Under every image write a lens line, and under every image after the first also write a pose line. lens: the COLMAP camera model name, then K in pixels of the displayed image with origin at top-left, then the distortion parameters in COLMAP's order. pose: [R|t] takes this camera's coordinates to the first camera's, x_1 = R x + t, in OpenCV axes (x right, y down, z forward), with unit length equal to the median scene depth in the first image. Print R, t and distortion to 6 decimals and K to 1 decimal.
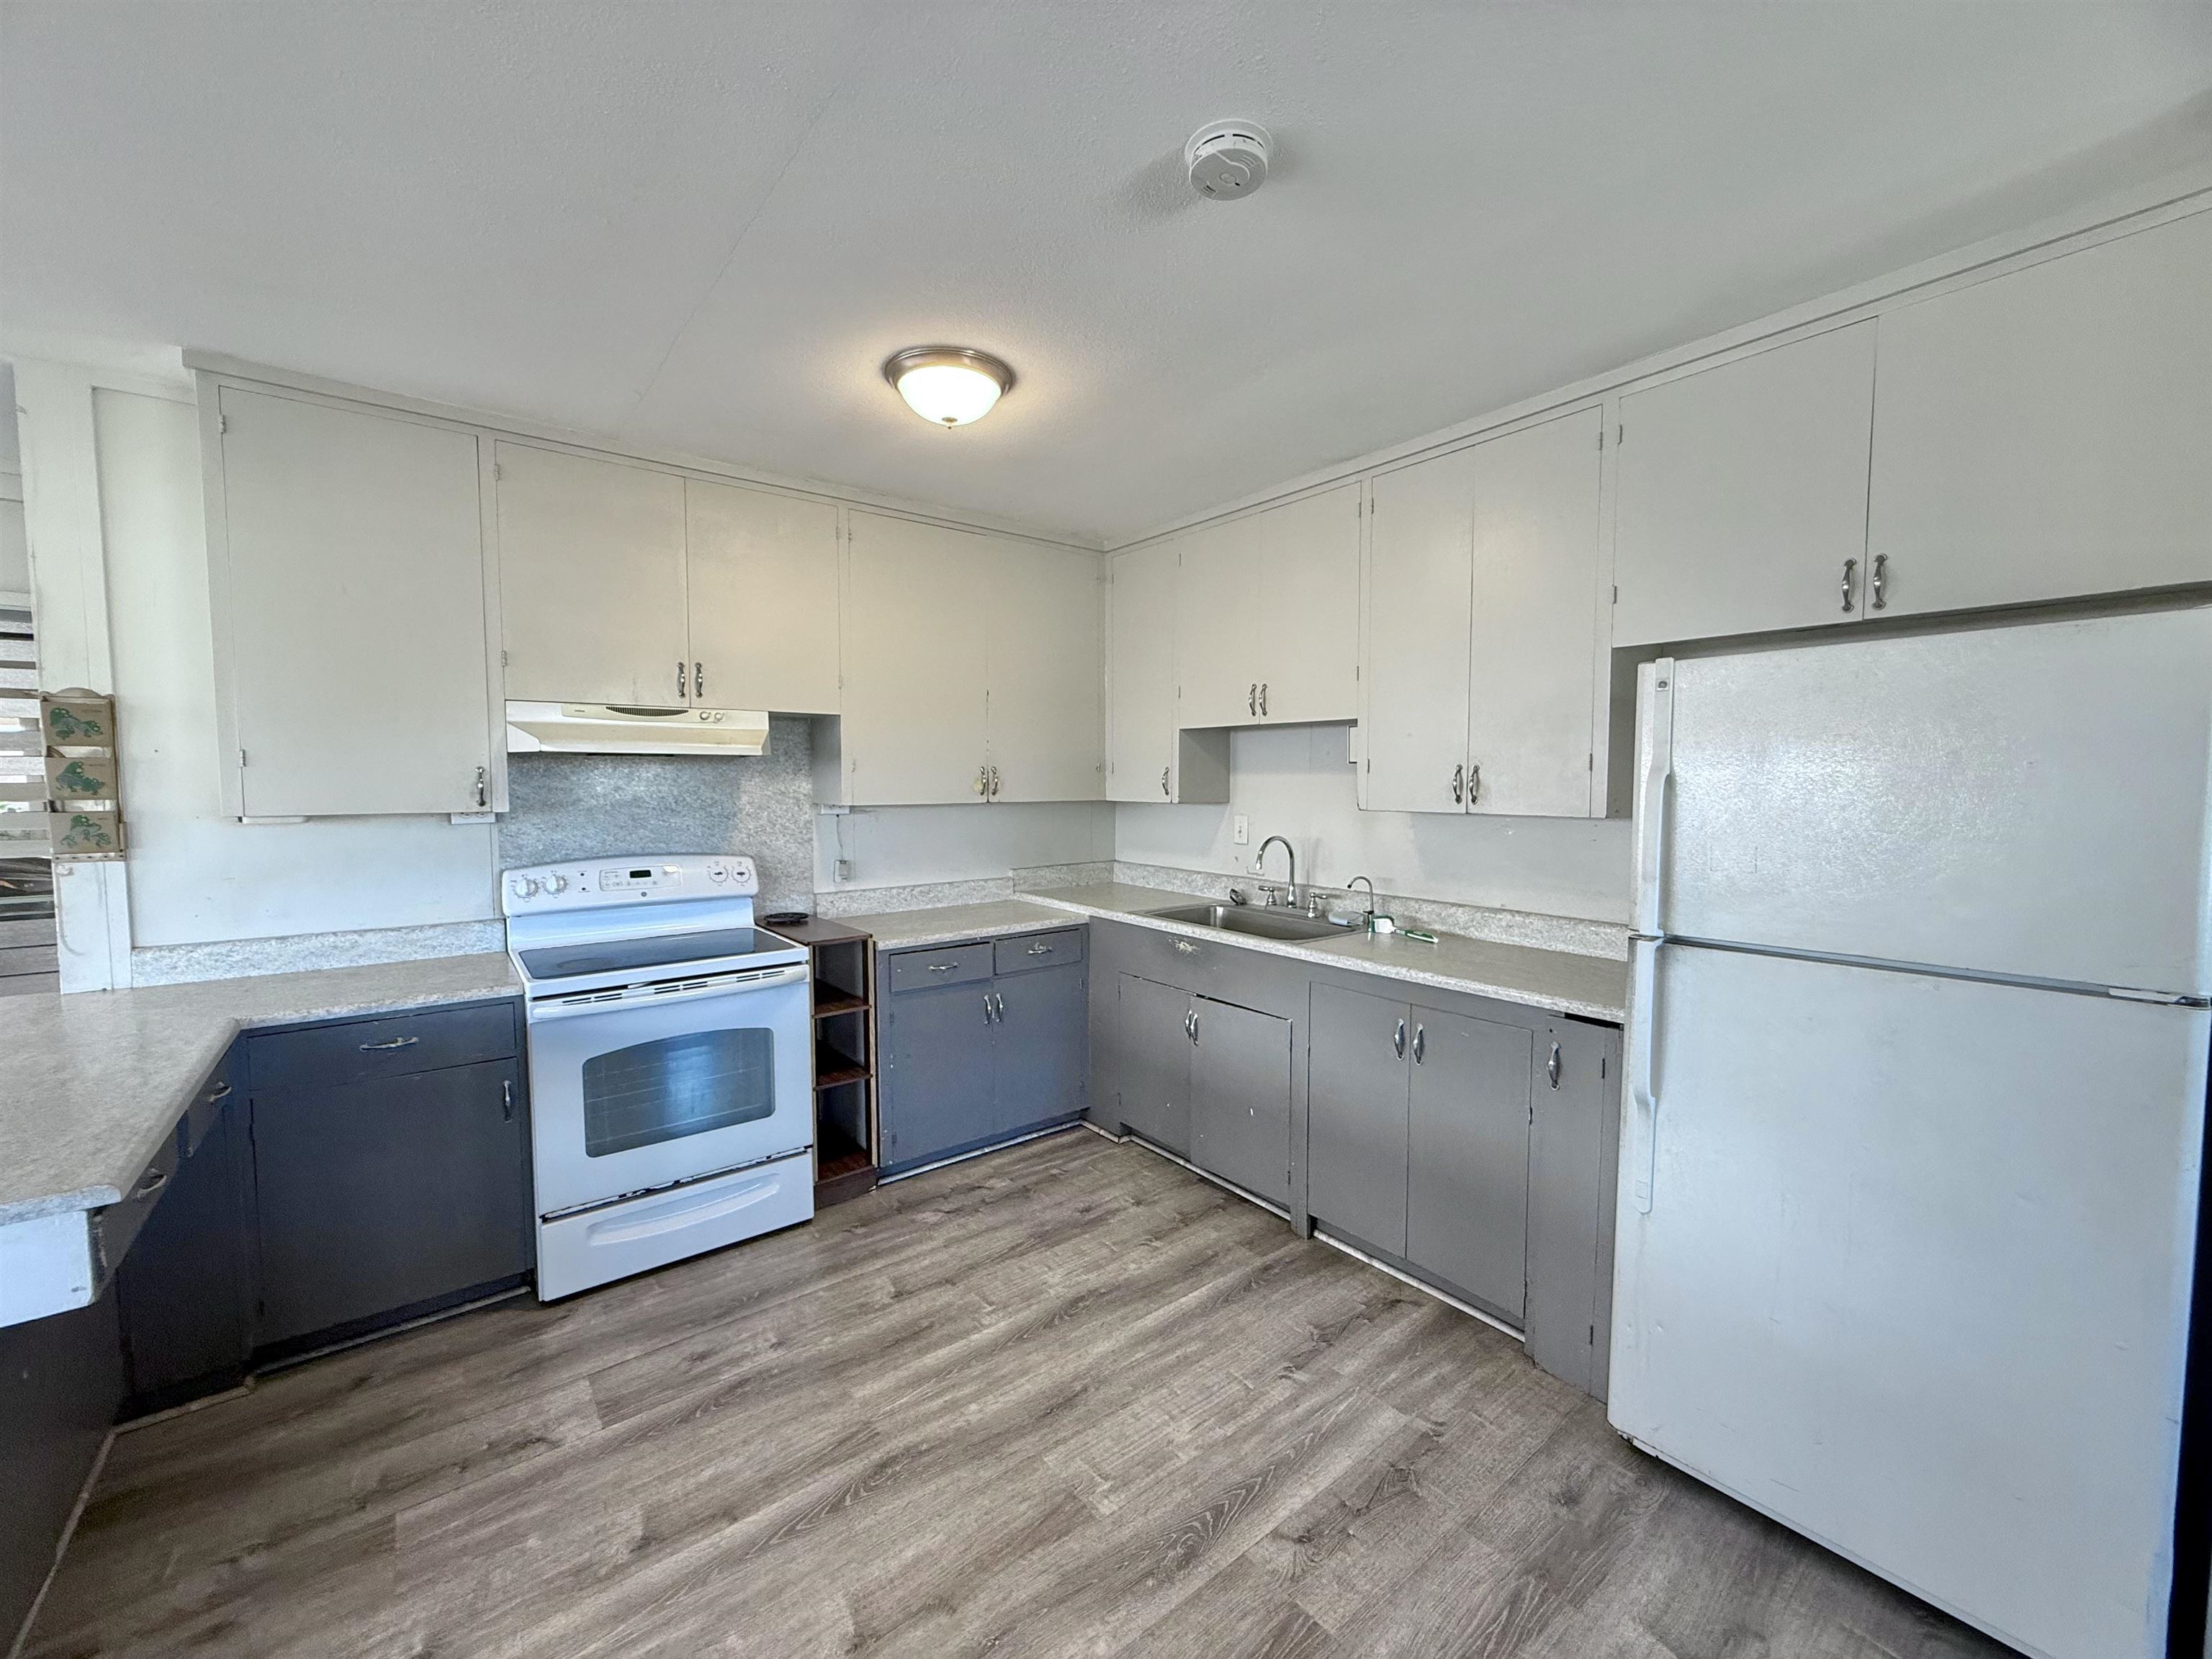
lens RADIAL K [[882.6, 0, 1098.2], [0, 882.6, 831.3], [0, 0, 1]] dist [0.001477, -0.000323]
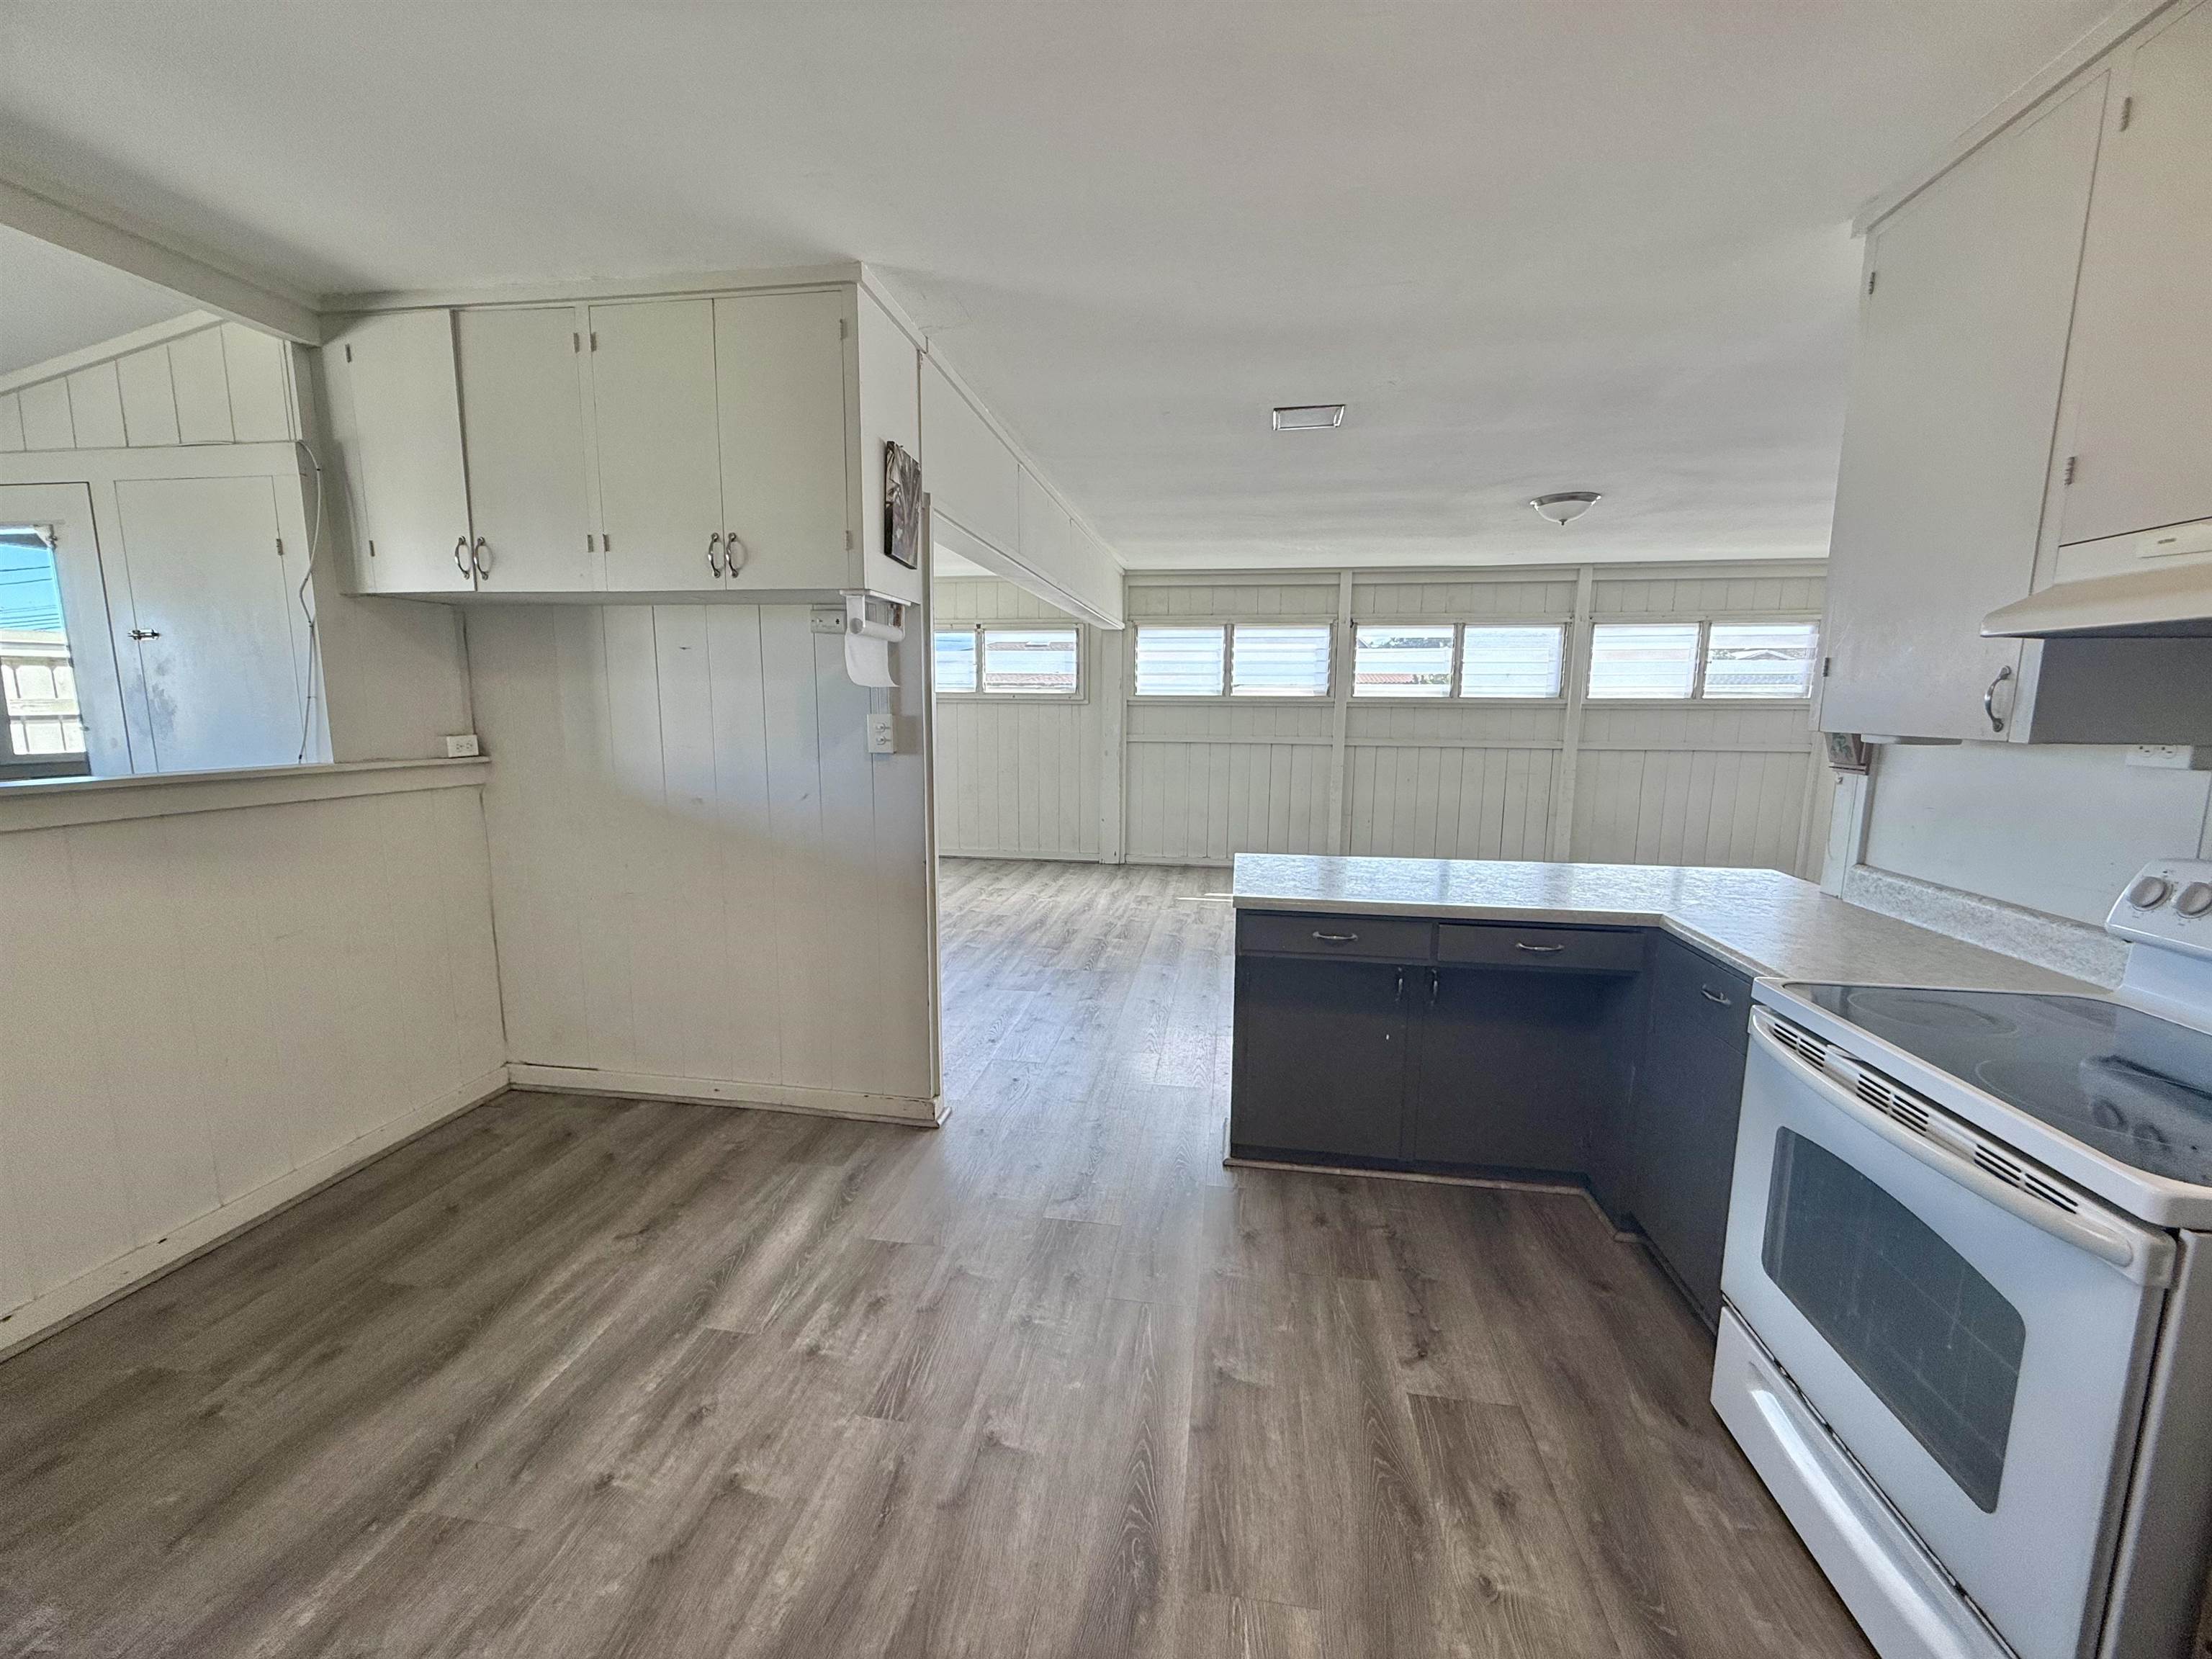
lens RADIAL K [[882.6, 0, 1101.7], [0, 882.6, 836.1], [0, 0, 1]] dist [0.001477, -0.000323]
pose [[-0.731106, 0.098174, -0.675163, 0.180414], [-0.048874, 0.979514, 0.195353, -0.044852], [0.680511, 0.175822, -0.711331, 1.002155]]
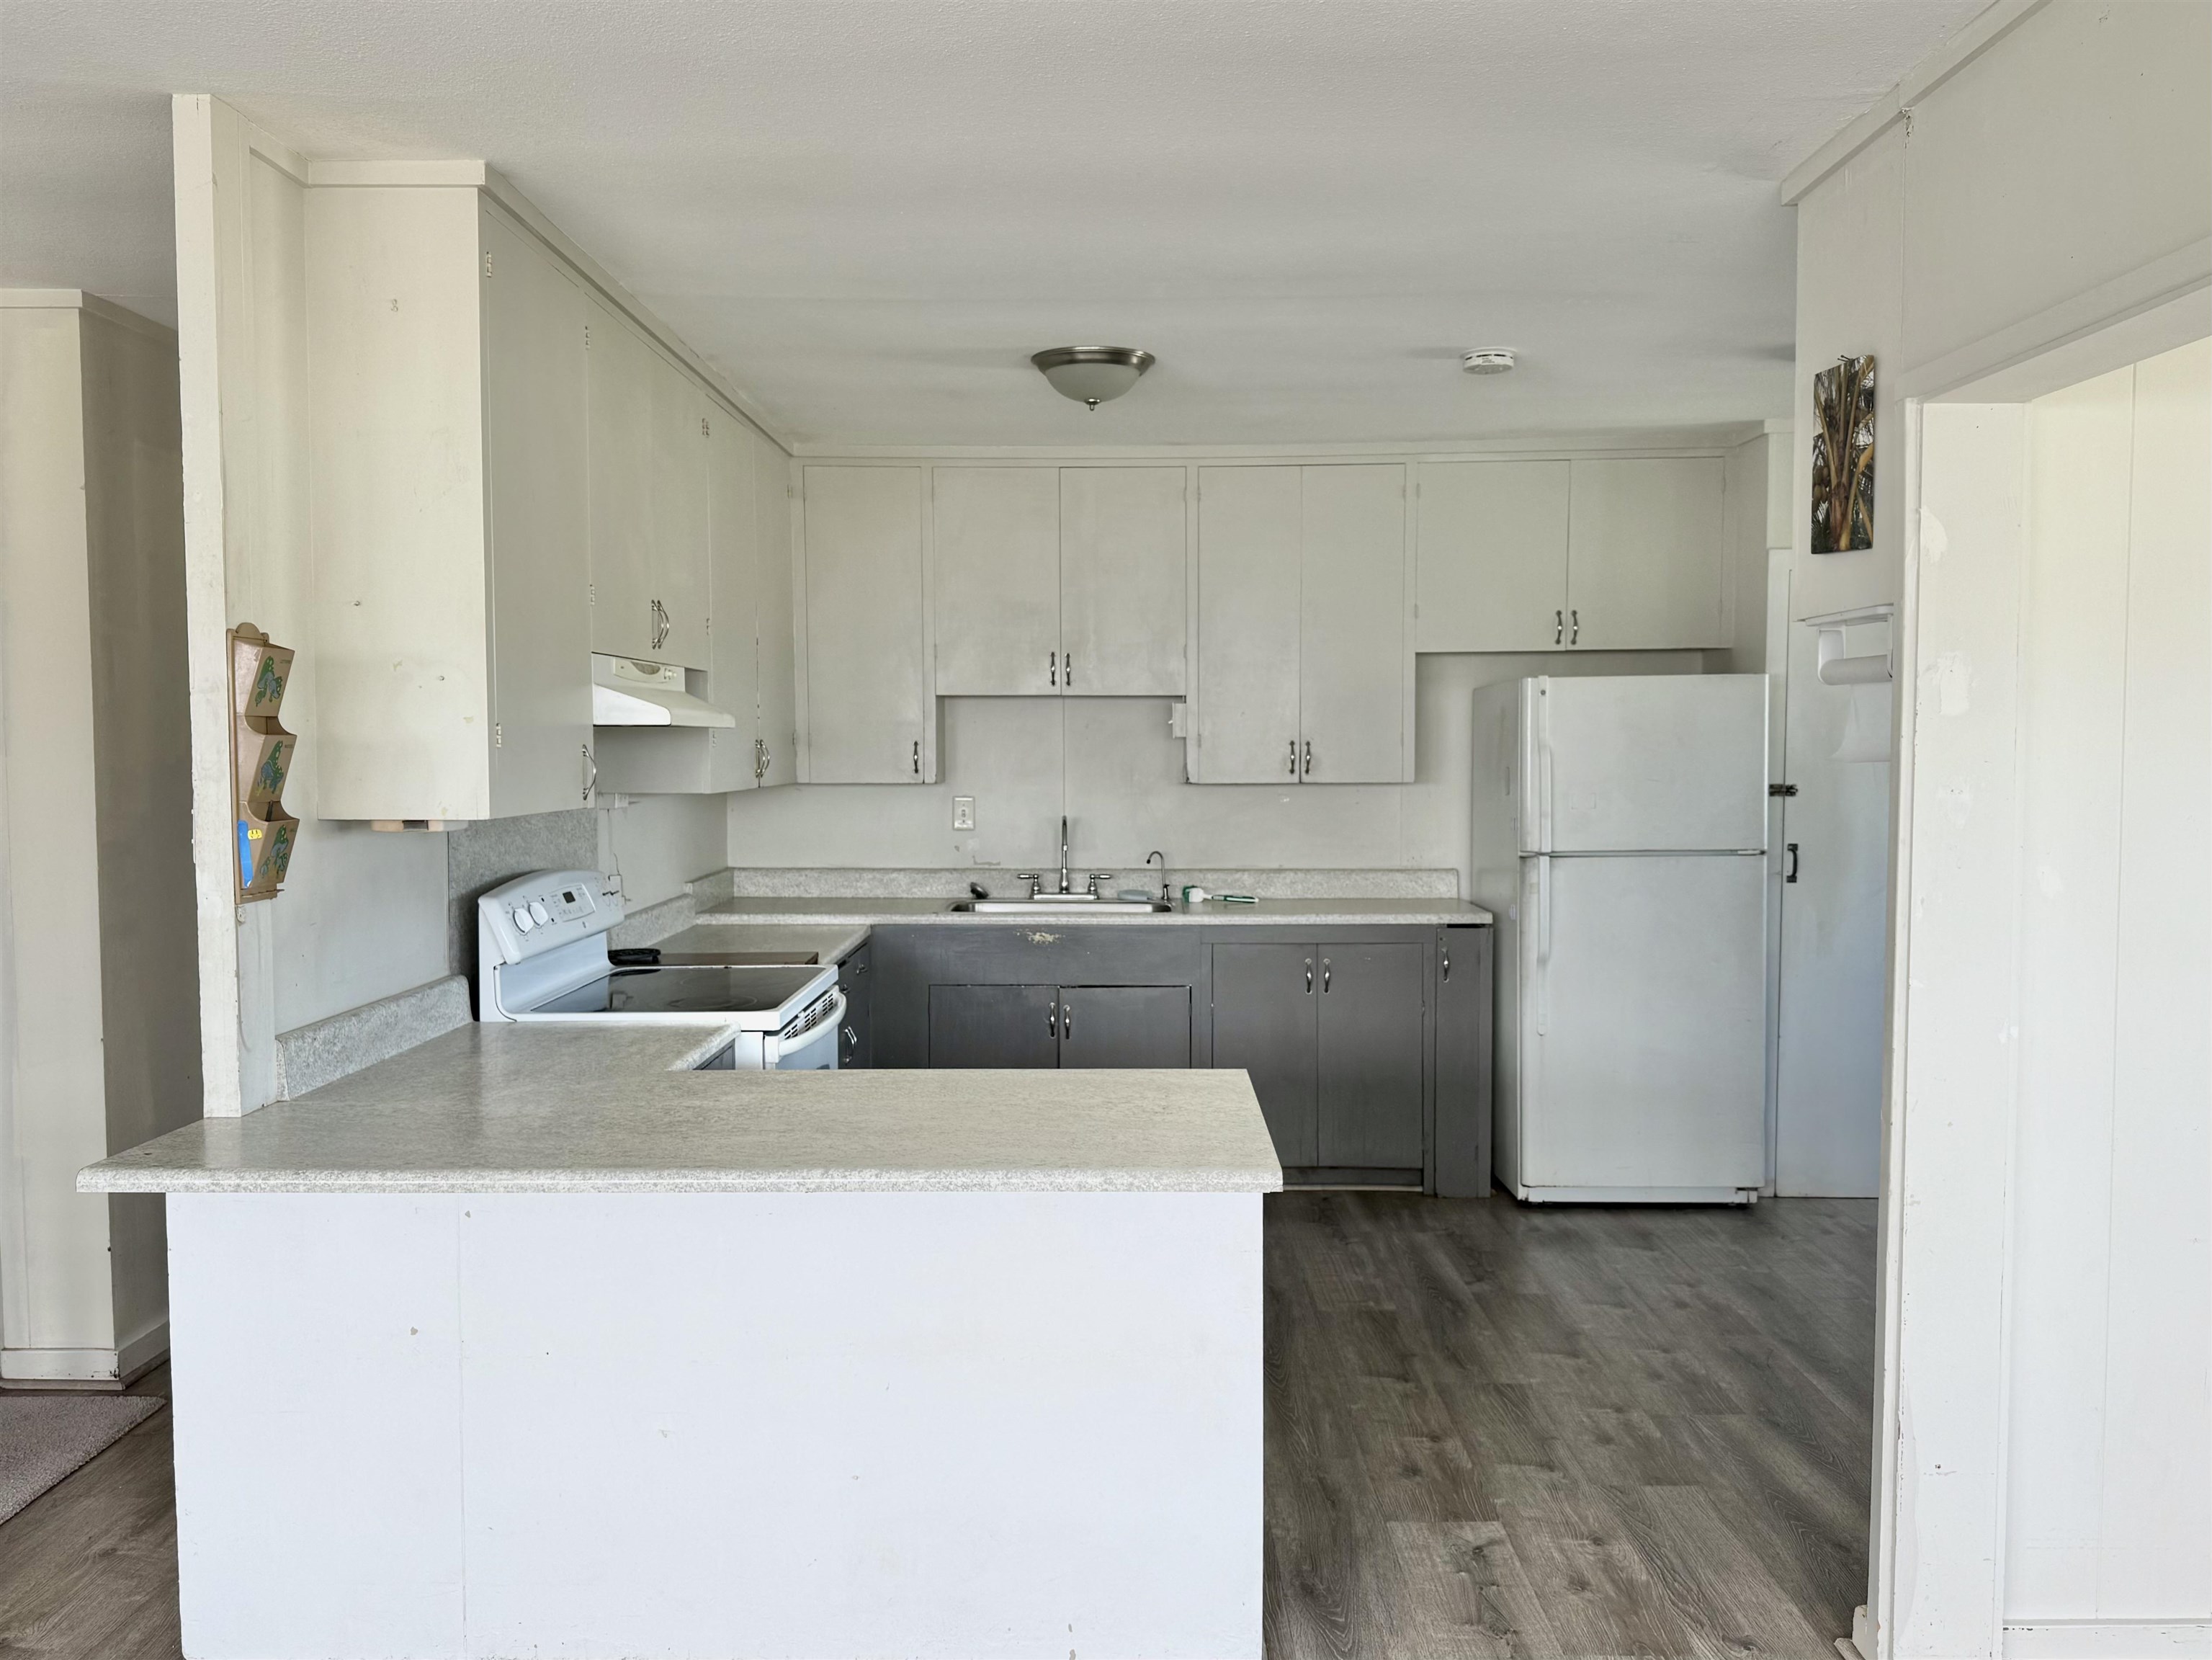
lens RADIAL K [[1563.3, 0, 1119.8], [0, 1563.3, 816.9], [0, 0, 1]] dist [0.067744, -0.024468]
pose [[0.621713, -0.043223, 0.782052, -1.379551], [0.050647, 0.998605, 0.014928, -0.013404], [-0.781606, 0.030328, 0.623035, -0.122587]]
